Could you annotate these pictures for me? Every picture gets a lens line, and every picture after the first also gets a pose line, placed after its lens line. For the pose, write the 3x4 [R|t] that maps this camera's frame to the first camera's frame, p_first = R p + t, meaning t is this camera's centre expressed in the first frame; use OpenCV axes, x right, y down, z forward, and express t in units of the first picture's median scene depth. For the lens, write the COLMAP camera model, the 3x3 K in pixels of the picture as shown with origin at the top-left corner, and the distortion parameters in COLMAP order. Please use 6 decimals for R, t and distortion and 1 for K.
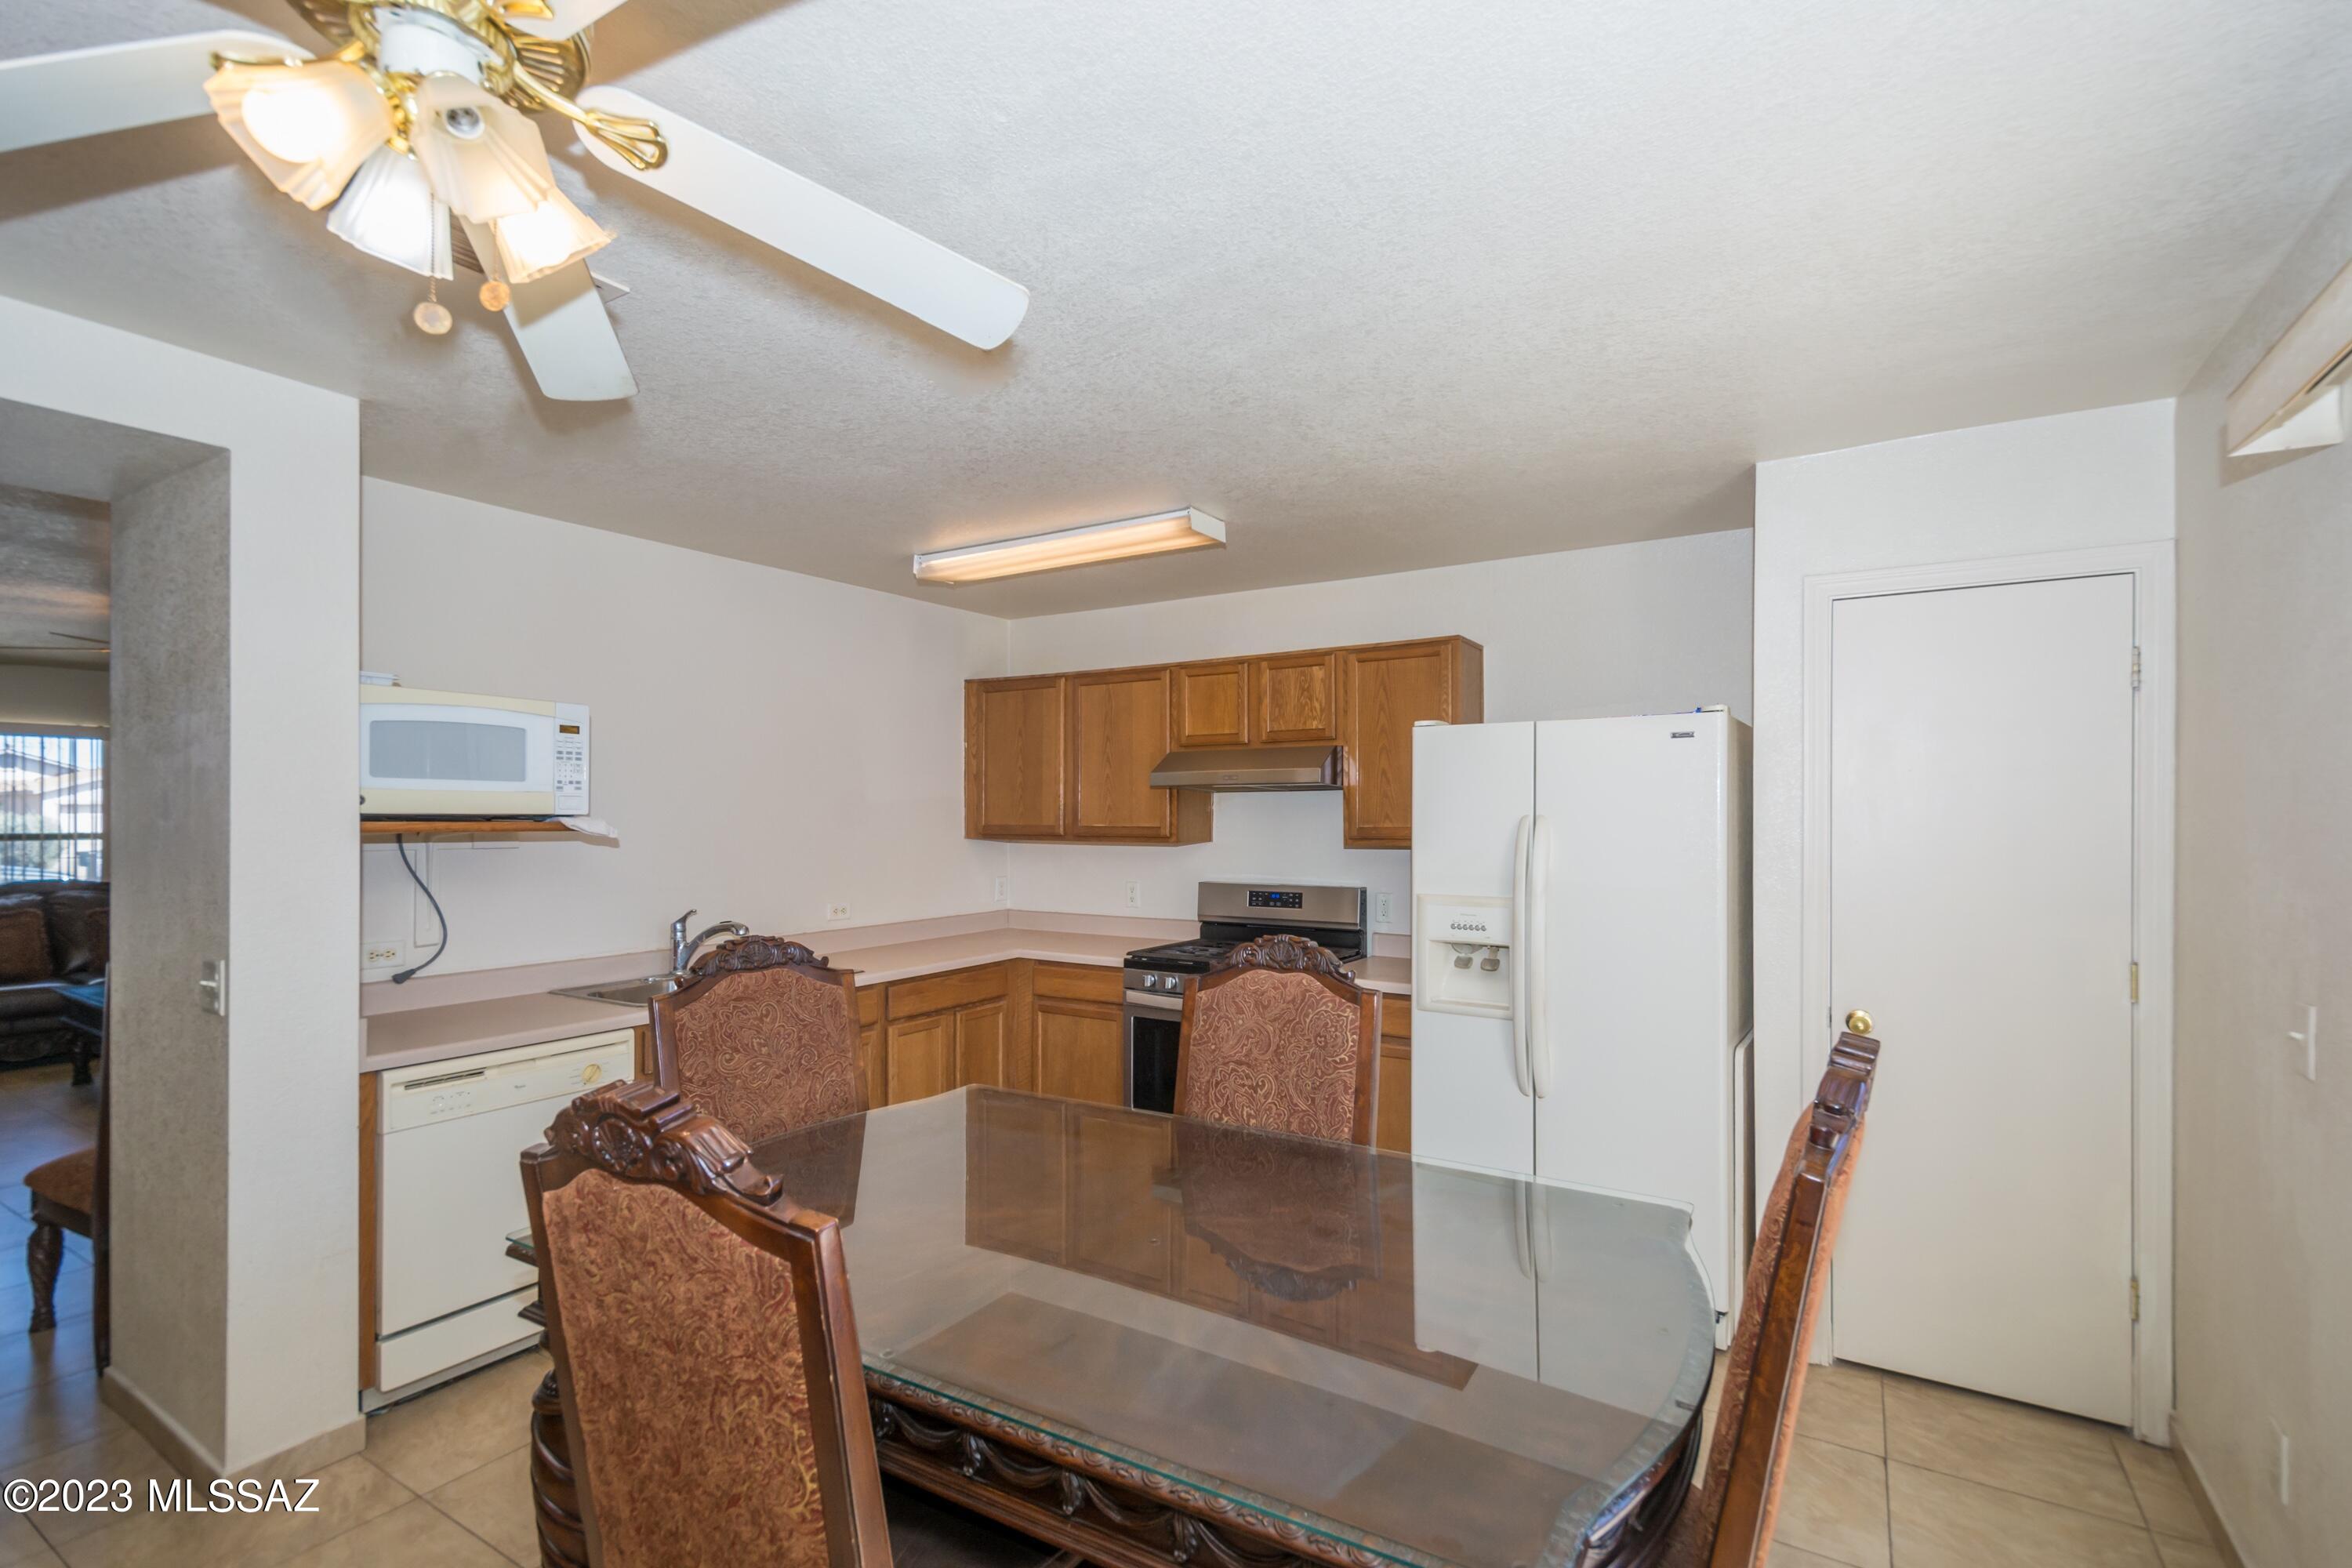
lens RADIAL K [[1034.1, 0, 1177.8], [0, 1034.1, 802.4], [0, 0, 1]] dist [0.002521, -0.000819]
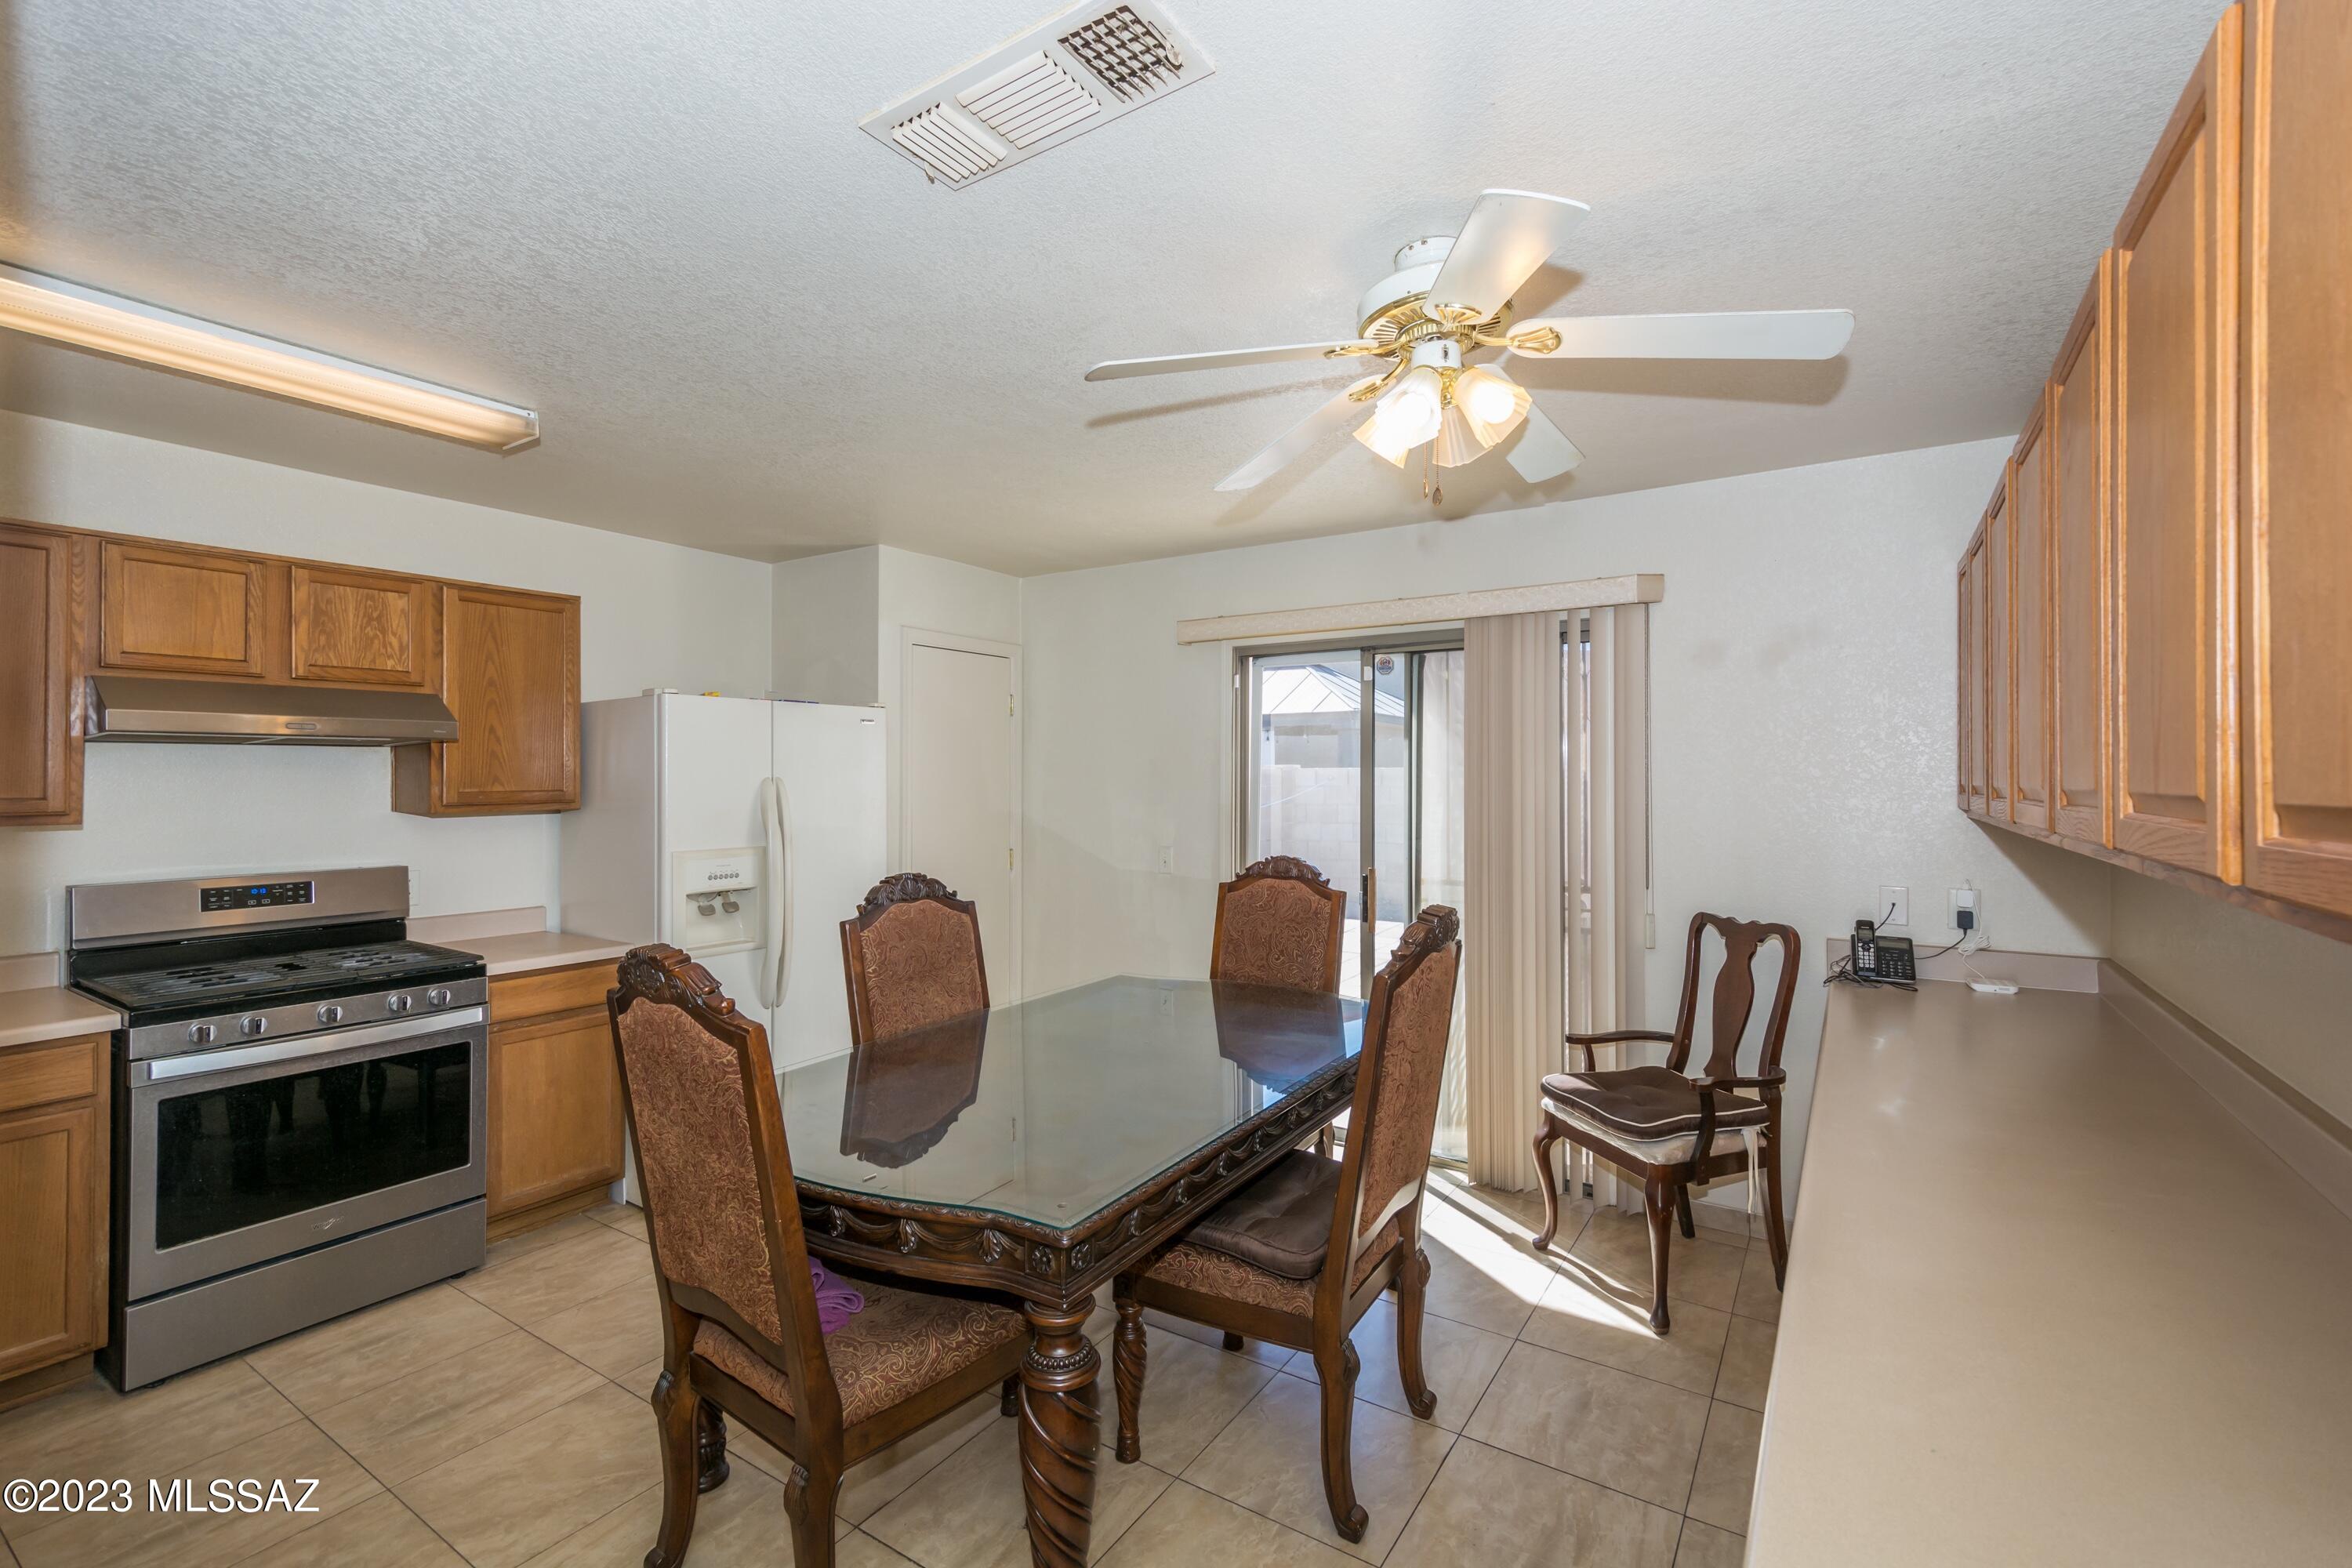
lens RADIAL K [[1034.1, 0, 1177.6], [0, 1034.1, 783.4], [0, 0, 1]] dist [0.002521, -0.000819]
pose [[0.092089, 0.008906, 0.995711, -0.612378], [0.000734, 0.999959, -0.009012, 0.024442], [-0.995751, 0.001561, 0.092078, 0.318824]]
